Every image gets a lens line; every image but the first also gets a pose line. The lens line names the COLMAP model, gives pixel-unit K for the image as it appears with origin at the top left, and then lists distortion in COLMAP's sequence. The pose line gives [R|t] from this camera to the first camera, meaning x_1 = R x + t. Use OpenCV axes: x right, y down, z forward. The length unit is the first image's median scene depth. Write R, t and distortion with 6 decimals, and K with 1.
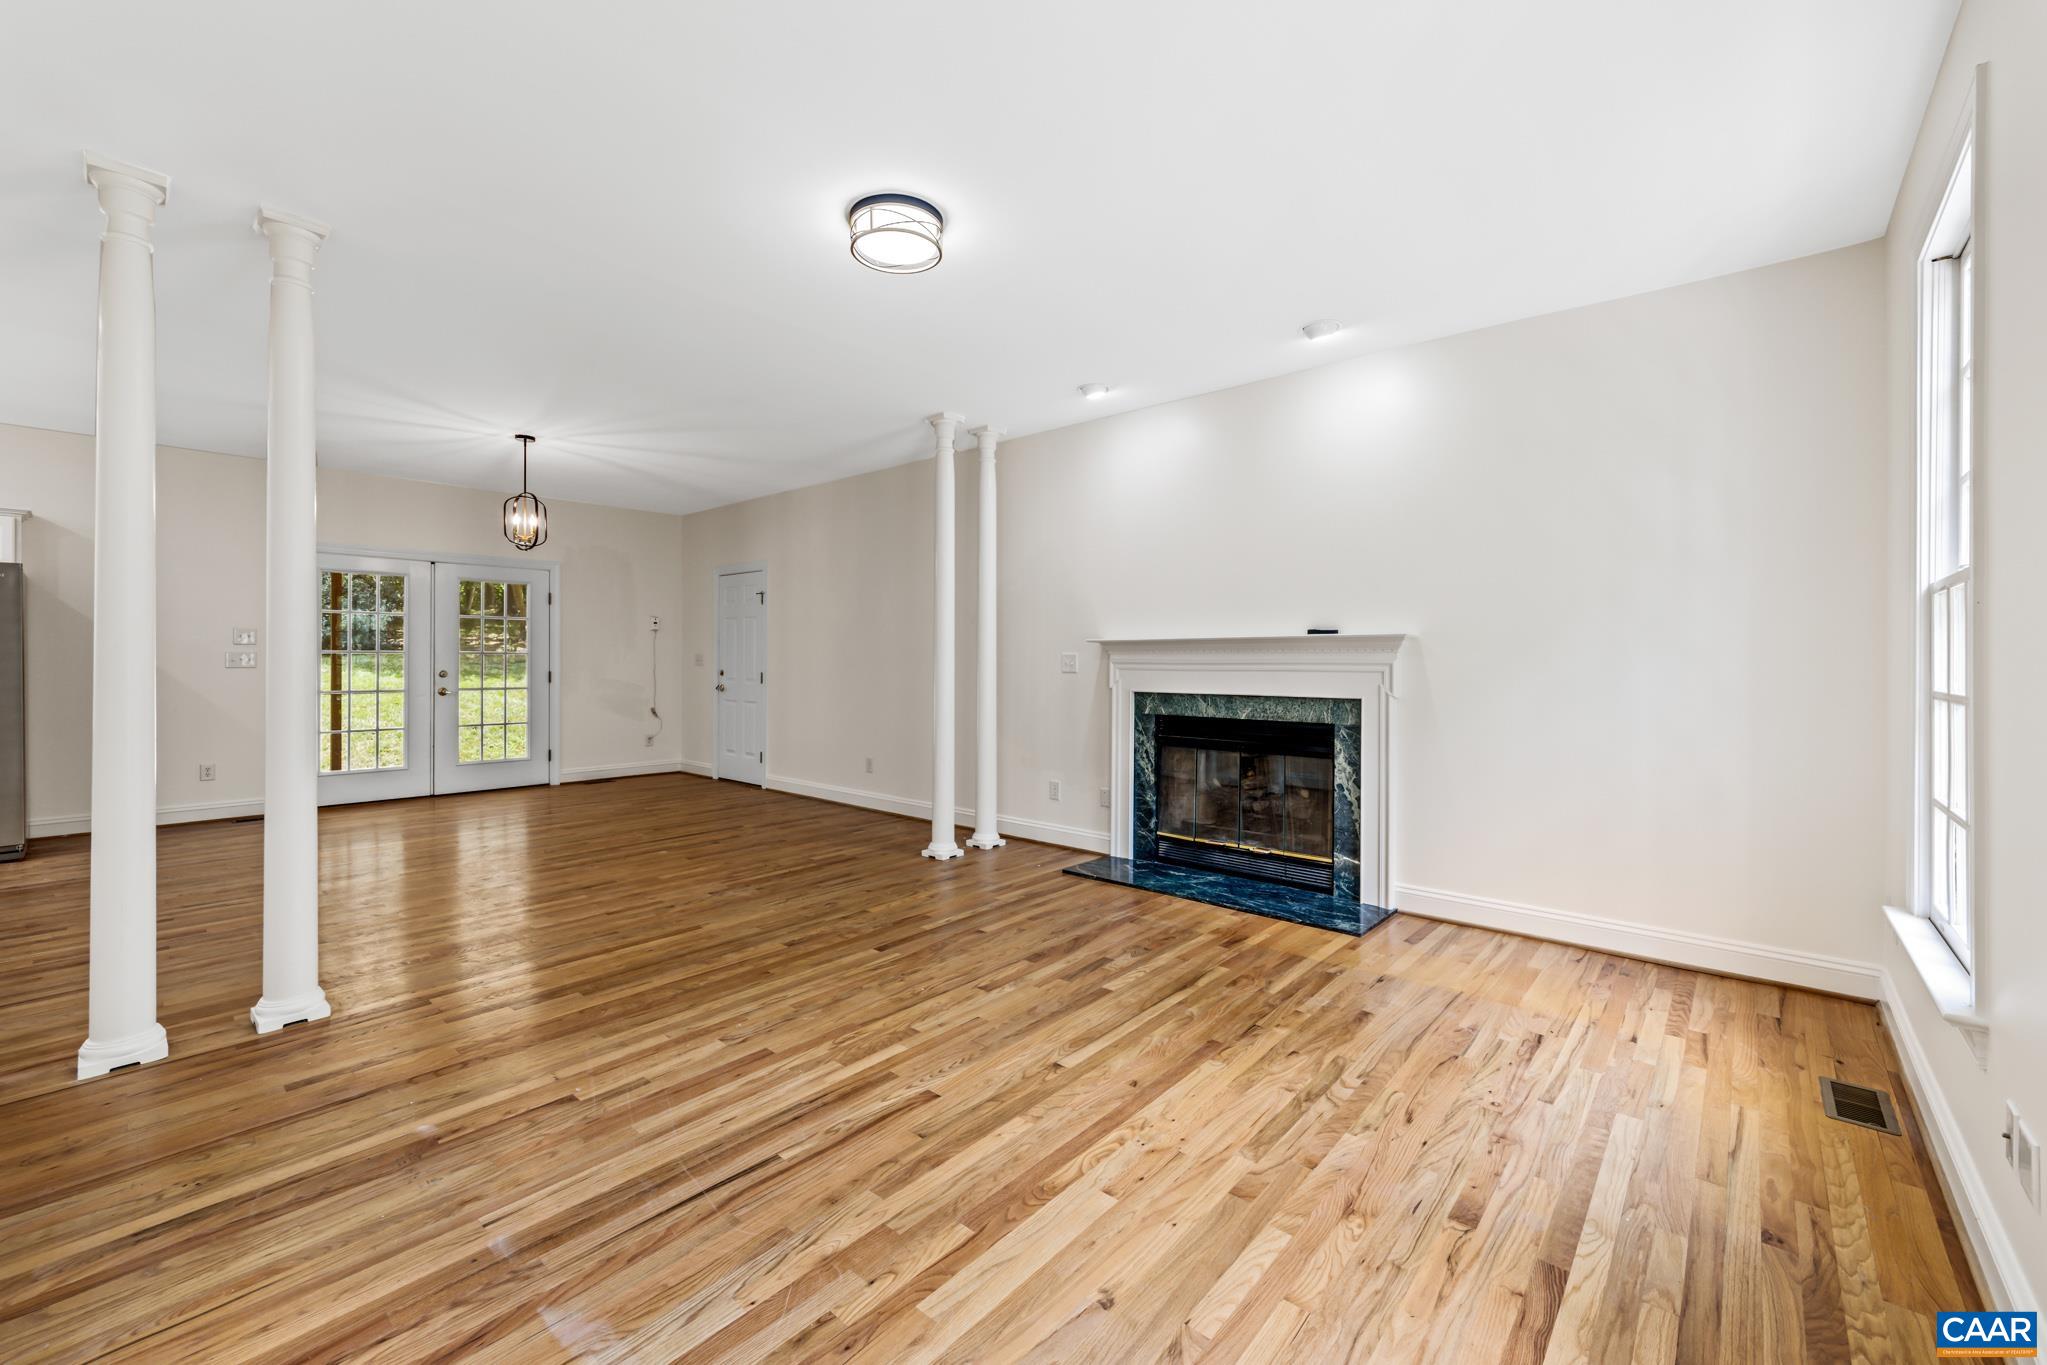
lens RADIAL K [[843.6, 0, 1031.1], [0, 843.6, 650.2], [0, 0, 1]] dist [-0.001352, 0.000296]
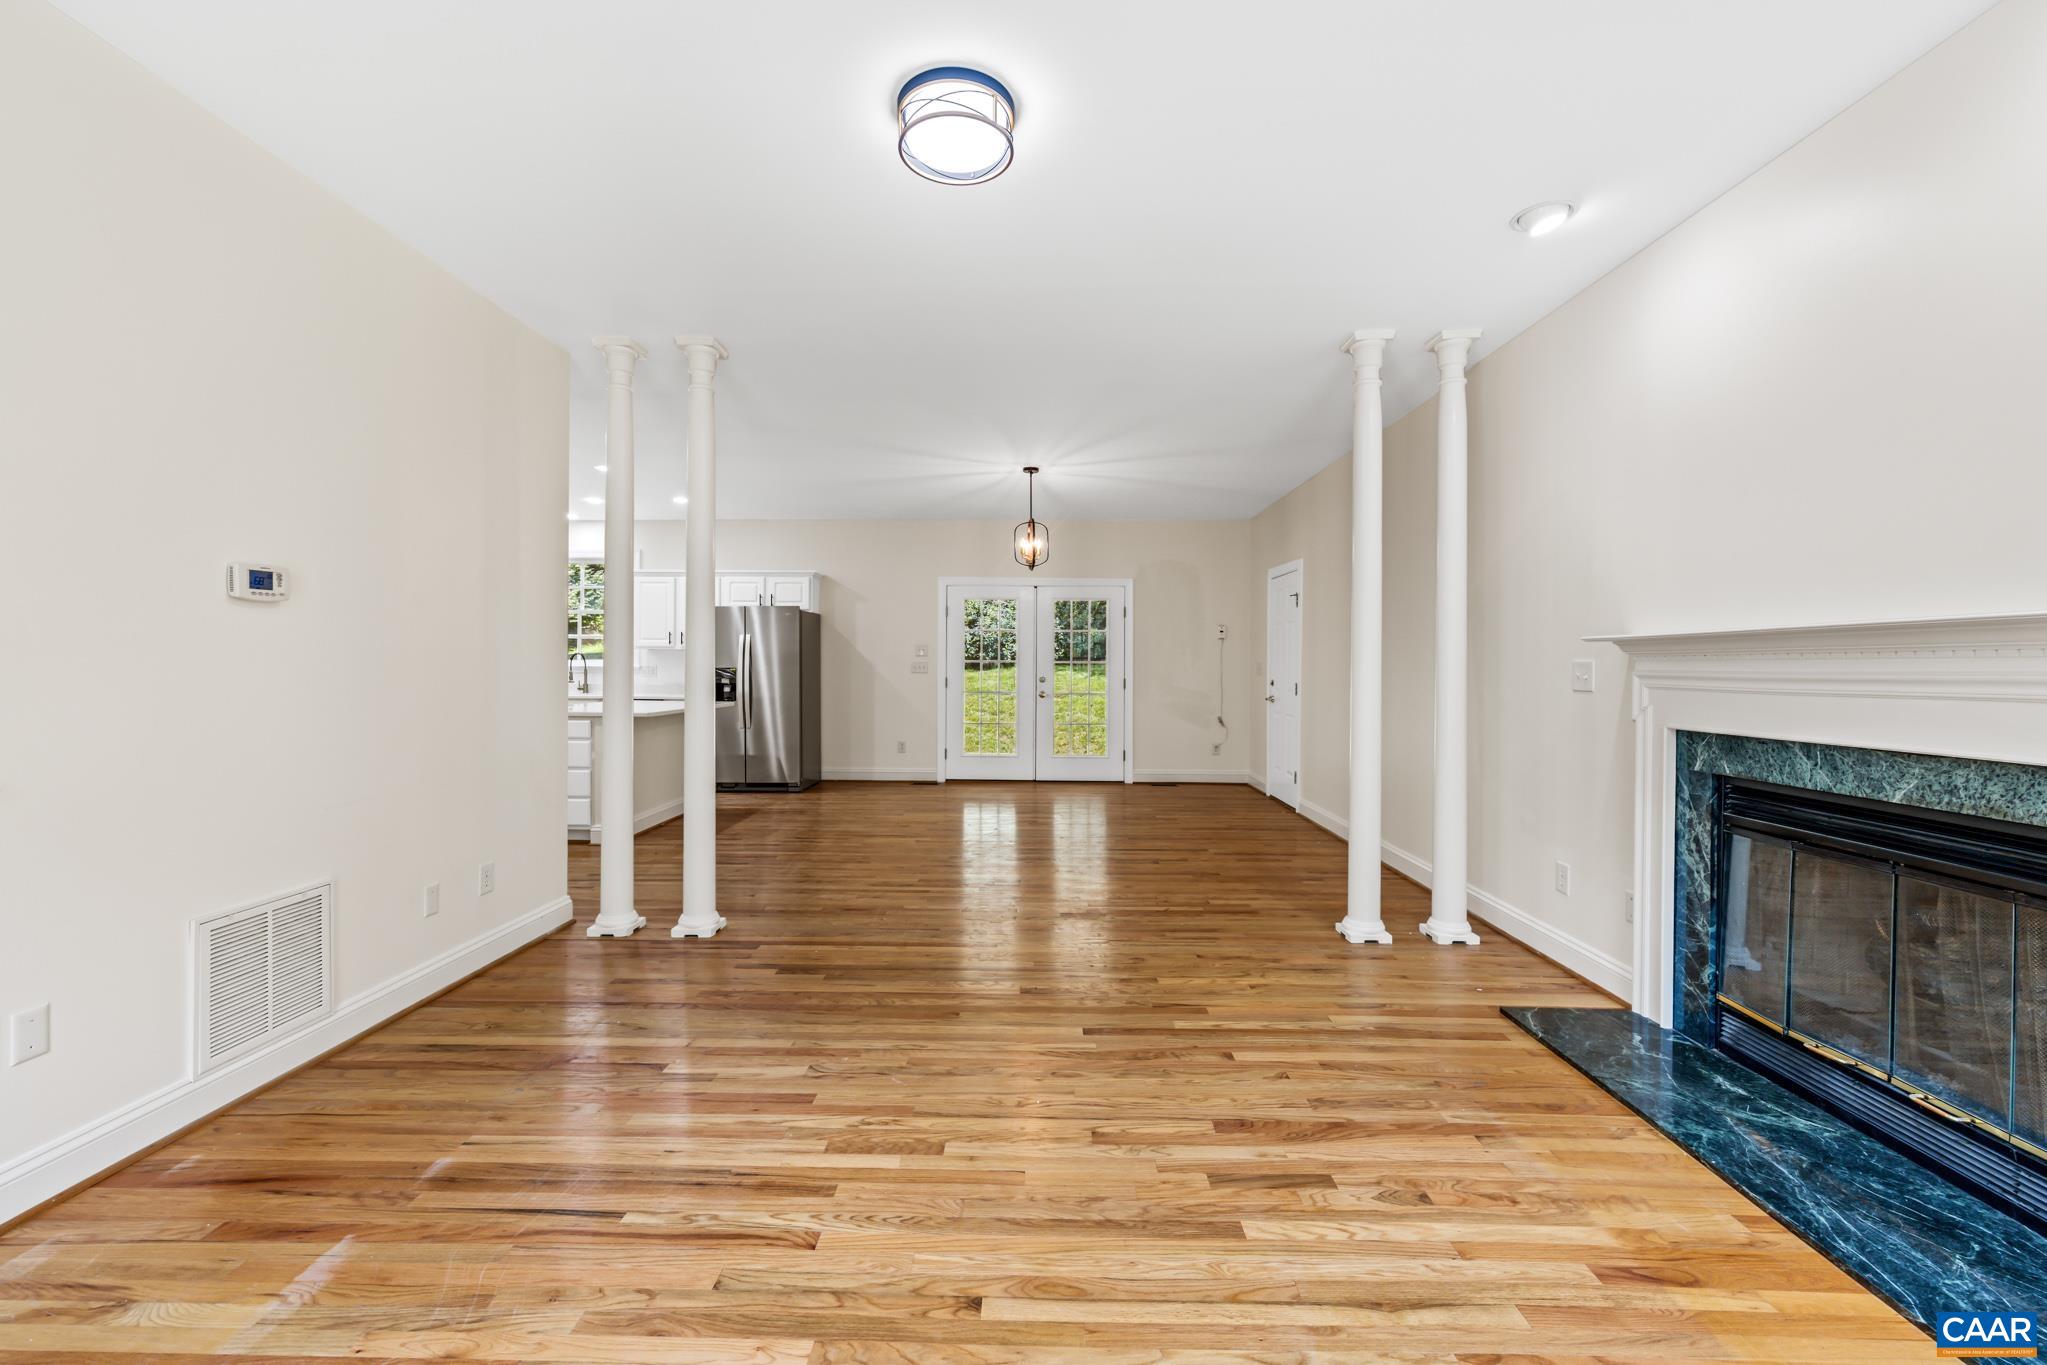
lens RADIAL K [[831.9, 0, 1020.4], [0, 831.9, 657.8], [0, 0, 1]] dist [-0.001305, 0.000219]
pose [[0.629408, -0.005792, -0.777053, 0.299261], [0.003664, 0.999983, -0.004485, 0.003534], [0.777066, -0.000024, 0.629419, 0.346348]]
